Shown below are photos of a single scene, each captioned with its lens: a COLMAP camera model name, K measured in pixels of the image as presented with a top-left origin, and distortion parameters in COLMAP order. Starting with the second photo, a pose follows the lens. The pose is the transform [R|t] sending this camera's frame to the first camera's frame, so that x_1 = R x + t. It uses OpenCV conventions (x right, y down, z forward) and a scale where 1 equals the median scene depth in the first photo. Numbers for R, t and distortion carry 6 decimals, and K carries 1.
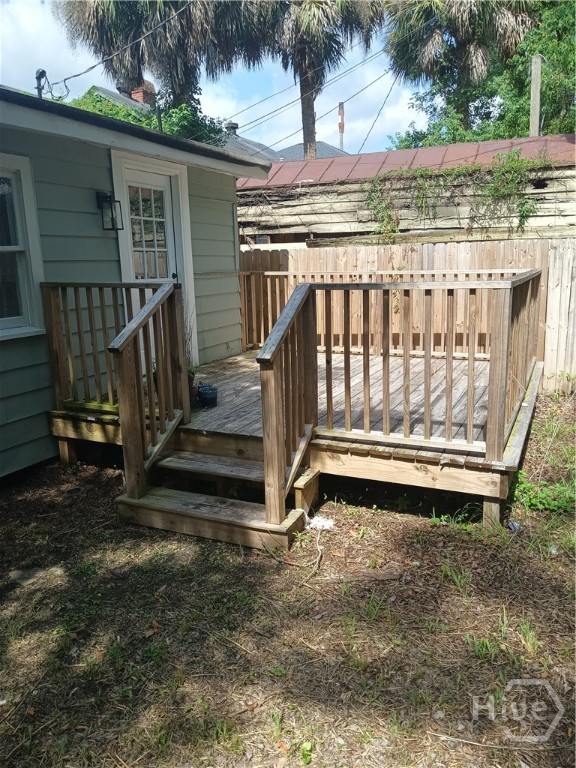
lens RADIAL K [[569.4, 0, 286.1], [0, 569.4, 379.8], [0, 0, 1]] dist [0.045716, -0.089236]
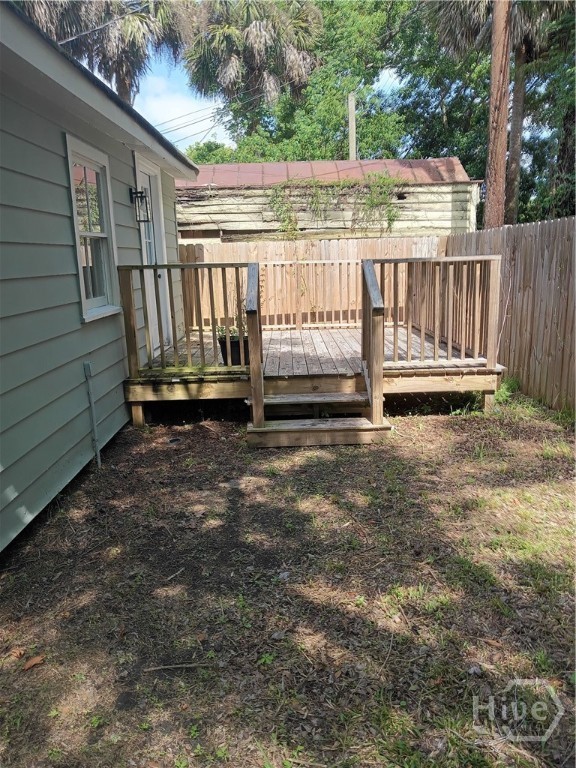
lens RADIAL K [[564.4, 0, 288.0], [0, 564.4, 384.0], [0, 0, 1]] dist [0.081516, -0.247564]
pose [[0.901245, -0.096261, 0.422482, -0.400602], [0.095797, 0.995149, 0.022386, 0.045732], [-0.422587, 0.020297, 0.906095, -0.102946]]
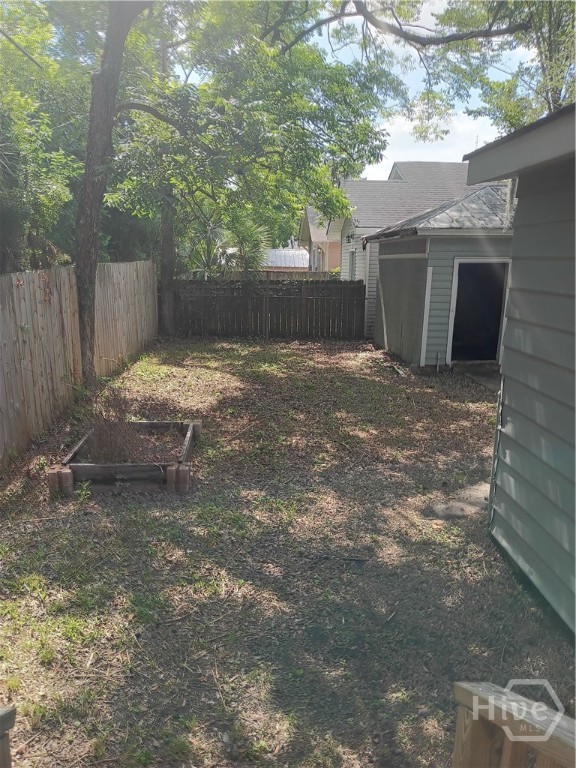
lens RADIAL K [[569.4, 0, 286.1], [0, 569.4, 379.8], [0, 0, 1]] dist [0.045716, -0.089236]
pose [[-0.872478, 0.119609, -0.473789, -0.024424], [-0.080675, 0.921017, 0.381075, -0.180163], [0.481947, 0.370703, -0.793918, 0.589769]]
